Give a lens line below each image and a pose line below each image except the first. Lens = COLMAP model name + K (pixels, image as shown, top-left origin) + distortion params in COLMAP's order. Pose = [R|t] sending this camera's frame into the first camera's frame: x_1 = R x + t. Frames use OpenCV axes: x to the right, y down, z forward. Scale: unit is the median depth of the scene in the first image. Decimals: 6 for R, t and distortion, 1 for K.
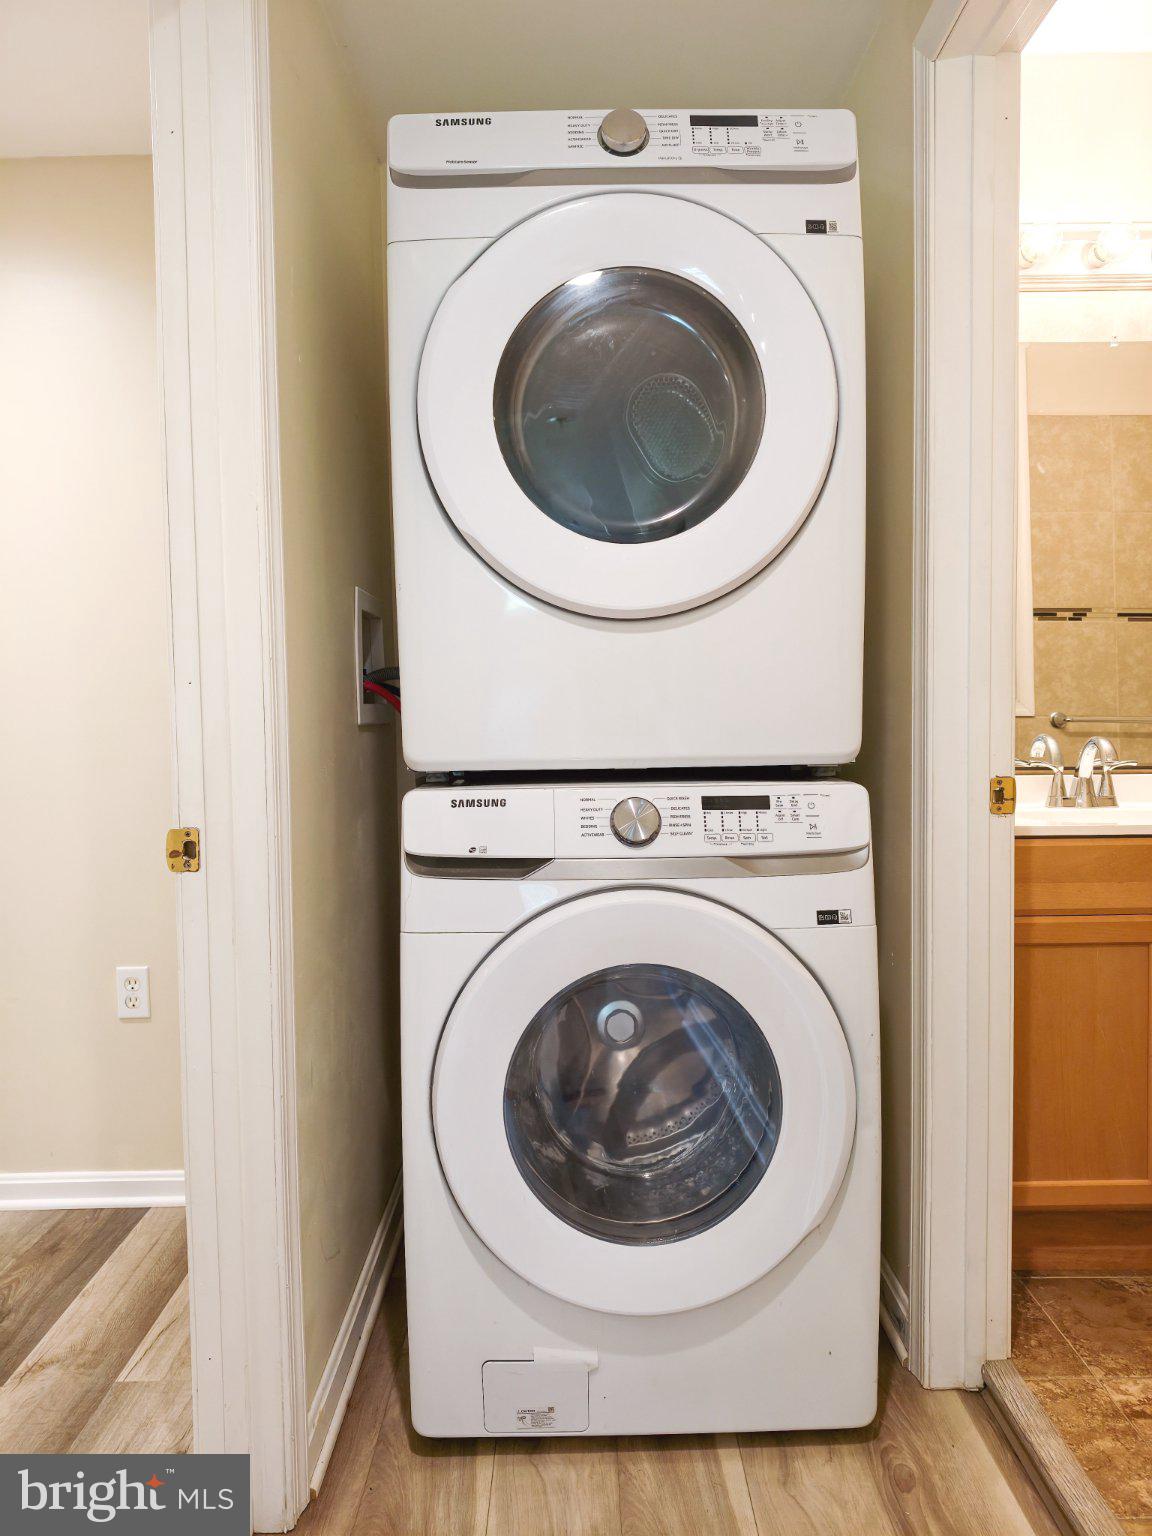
lens RADIAL K [[1079.8, 0, 575.6], [0, 1079.8, 760.7], [0, 0, 1]] dist [0.000684, -0.001846]
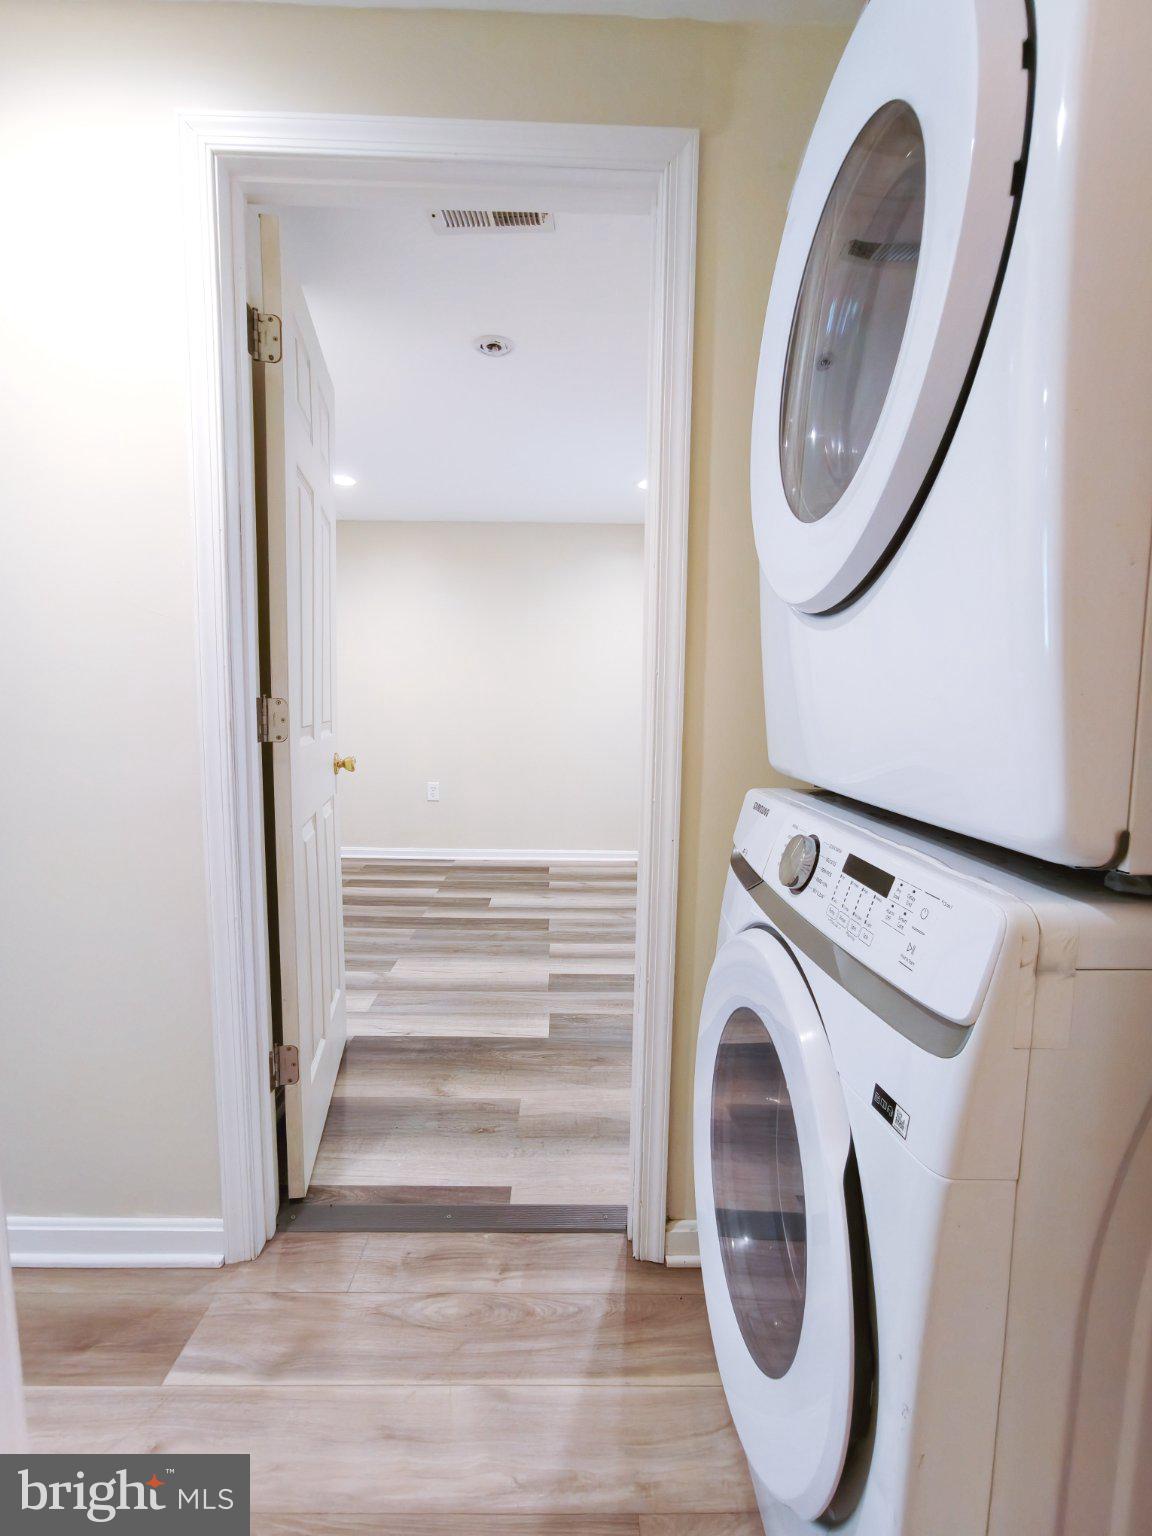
lens RADIAL K [[685.5, 0, 572.5], [0, 685.5, 773.0], [0, 0, 1]] dist [-0.004524, -0.000373]
pose [[0.024139, 0.129638, -0.991268, 0.566807], [-0.080598, 0.988581, 0.127324, -0.063842], [0.996454, 0.076820, 0.034311, 0.799915]]
